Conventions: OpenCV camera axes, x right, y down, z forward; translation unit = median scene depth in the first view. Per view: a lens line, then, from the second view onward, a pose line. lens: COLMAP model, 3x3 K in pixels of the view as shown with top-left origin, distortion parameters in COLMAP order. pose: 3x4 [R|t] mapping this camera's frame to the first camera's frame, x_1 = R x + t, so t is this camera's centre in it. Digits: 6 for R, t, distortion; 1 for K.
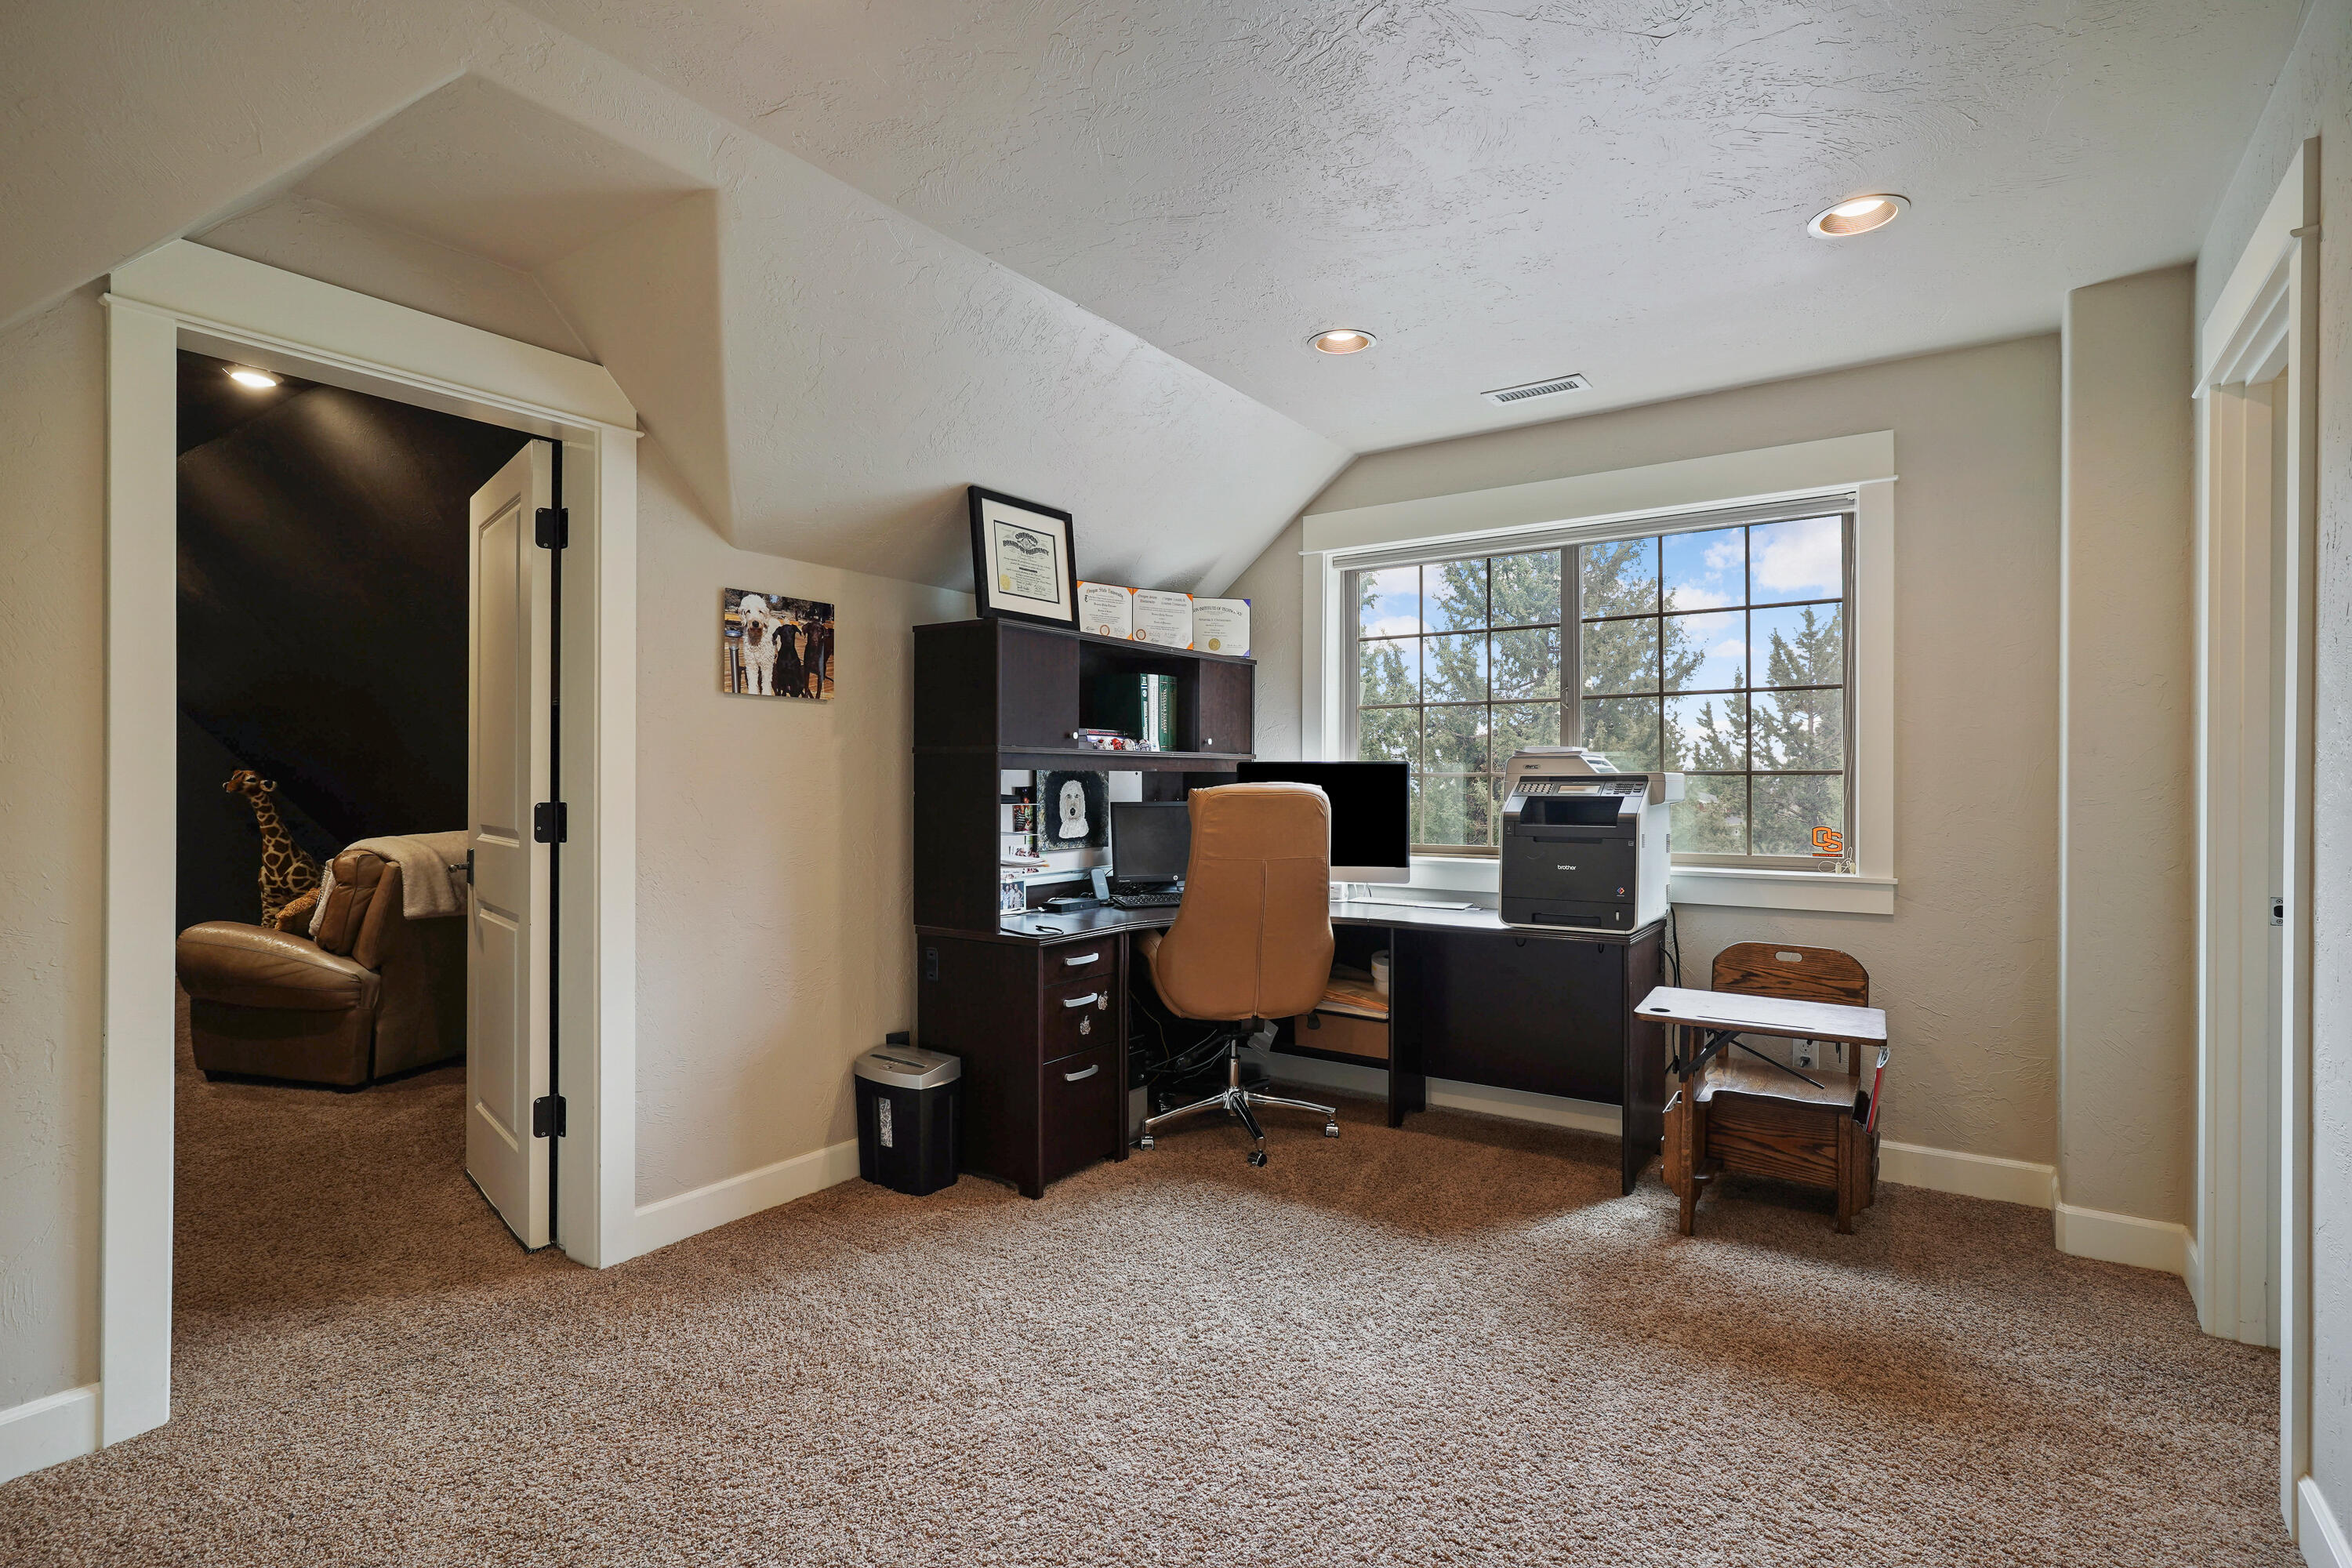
lens RADIAL K [[1129.0, 0, 1181.7], [0, 1129.0, 780.3], [0, 0, 1]] dist [-0.004642, 0.001129]
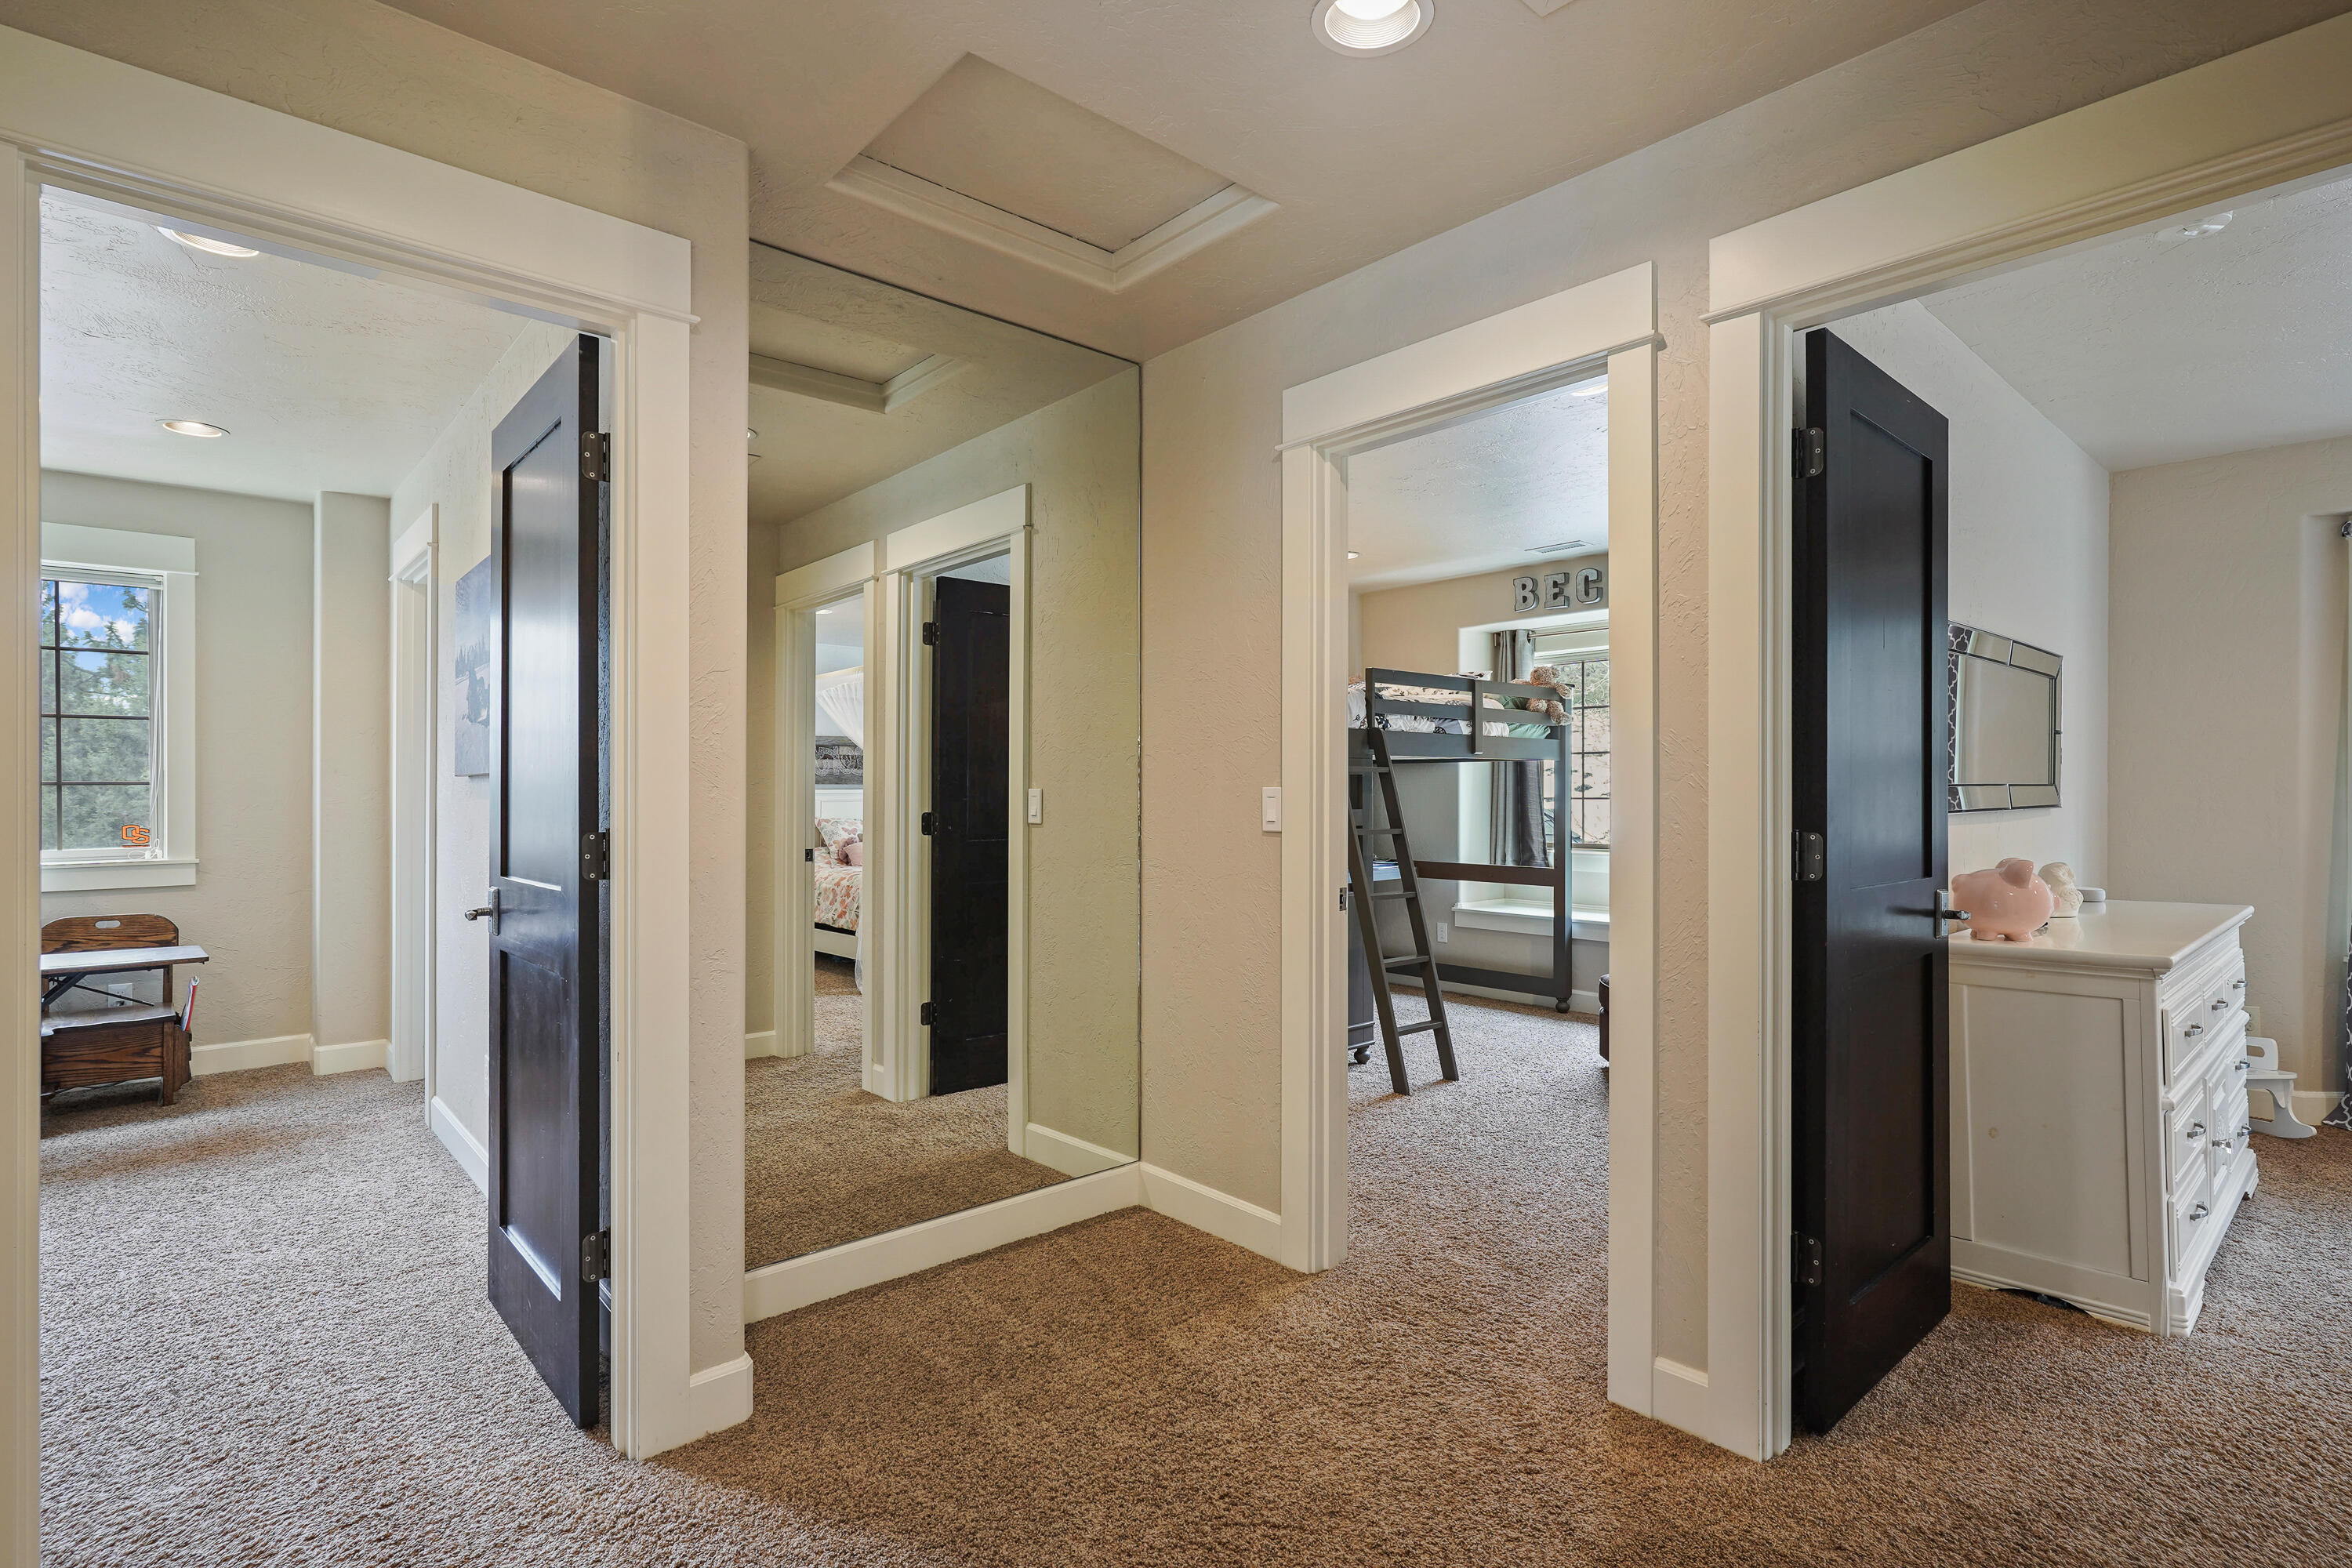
lens RADIAL K [[1129.0, 0, 1180.4], [0, 1129.0, 782.6], [0, 0, 1]] dist [-0.004642, 0.001129]
pose [[0.228717, 0.000870, 0.973493, -0.490092], [0.003414, 0.999993, -0.001695, -0.001323], [-0.973487, 0.003712, 0.228712, -0.557653]]
